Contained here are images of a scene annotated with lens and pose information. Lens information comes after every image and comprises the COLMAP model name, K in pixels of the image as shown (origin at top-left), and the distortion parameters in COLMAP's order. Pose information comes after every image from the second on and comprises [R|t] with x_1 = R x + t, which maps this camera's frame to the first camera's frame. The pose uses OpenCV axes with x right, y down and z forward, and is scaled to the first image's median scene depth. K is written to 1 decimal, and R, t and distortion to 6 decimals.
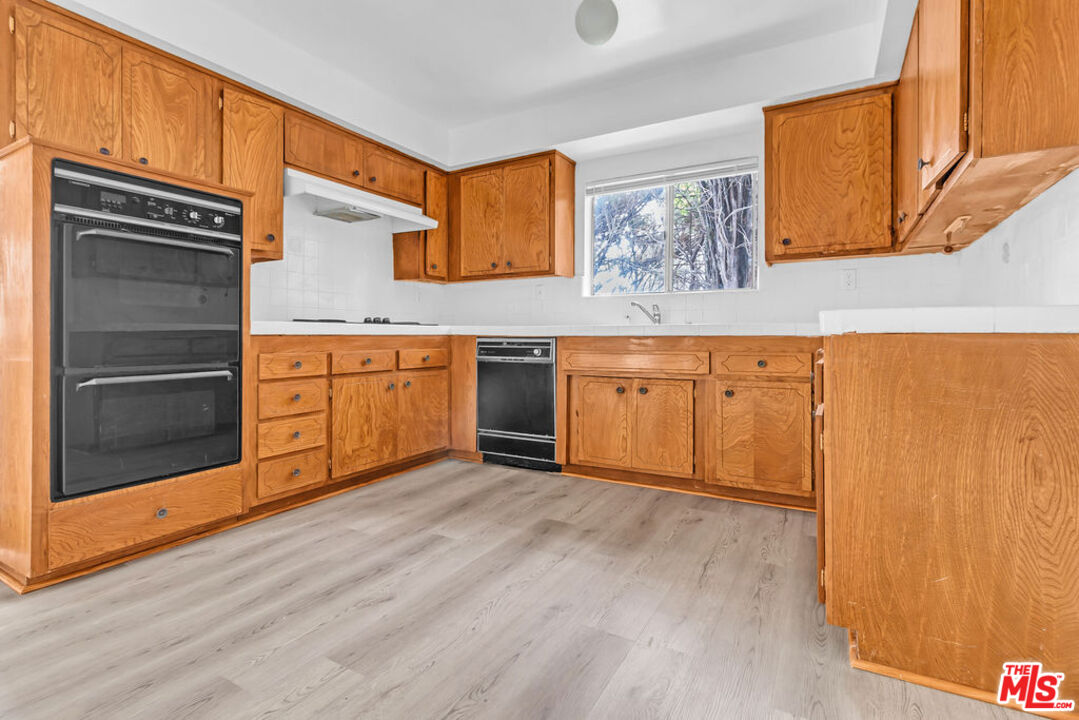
lens RADIAL K [[509.3, 0, 545.7], [0, 509.3, 335.5], [0, 0, 1]] dist [-0.000541, 0.000067]
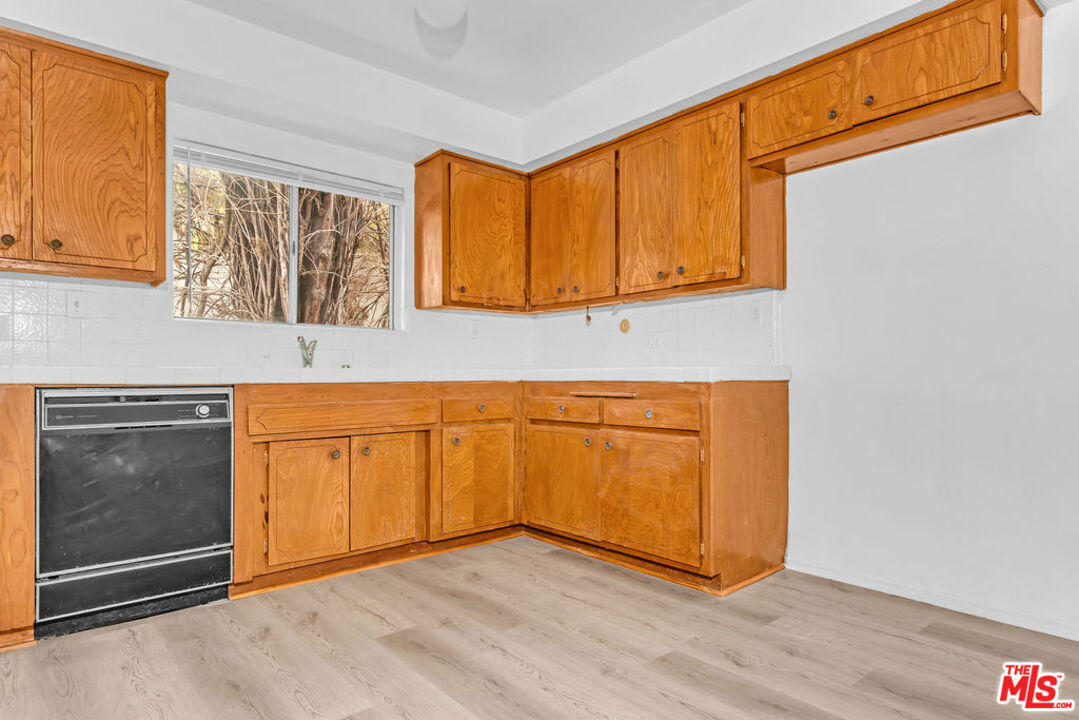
lens RADIAL K [[621.5, 0, 539.0], [0, 621.5, 374.3], [0, 0, 1]] dist [0.001167, 0.001825]
pose [[0.338405, 0.000108, 0.941000, -0.668718], [-0.000620, 1.000000, 0.000108, -0.012516], [-0.941000, -0.000620, 0.338405, 0.433305]]
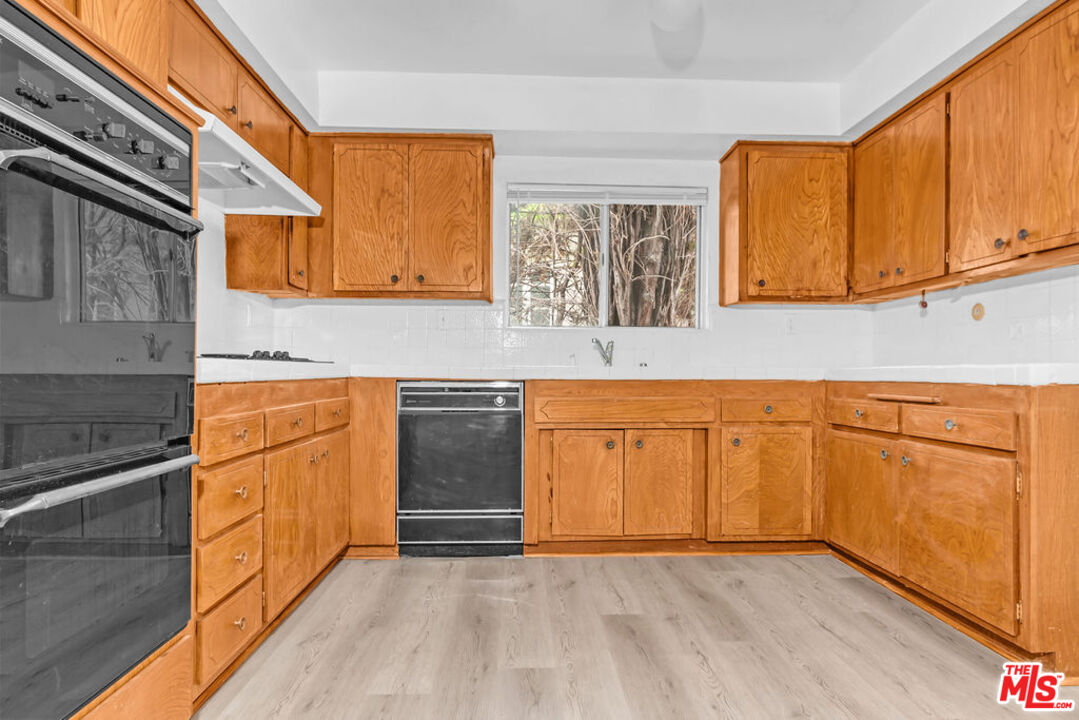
lens RADIAL K [[616.6, 0, 536.8], [0, 616.6, 370.8], [0, 0, 1]] dist [0.001335, 0.001310]
pose [[0.851716, 0.003077, 0.523995, -0.522382], [-0.004629, 0.999988, 0.001651, -0.015536], [-0.523984, -0.003832, 0.851720, 0.219113]]
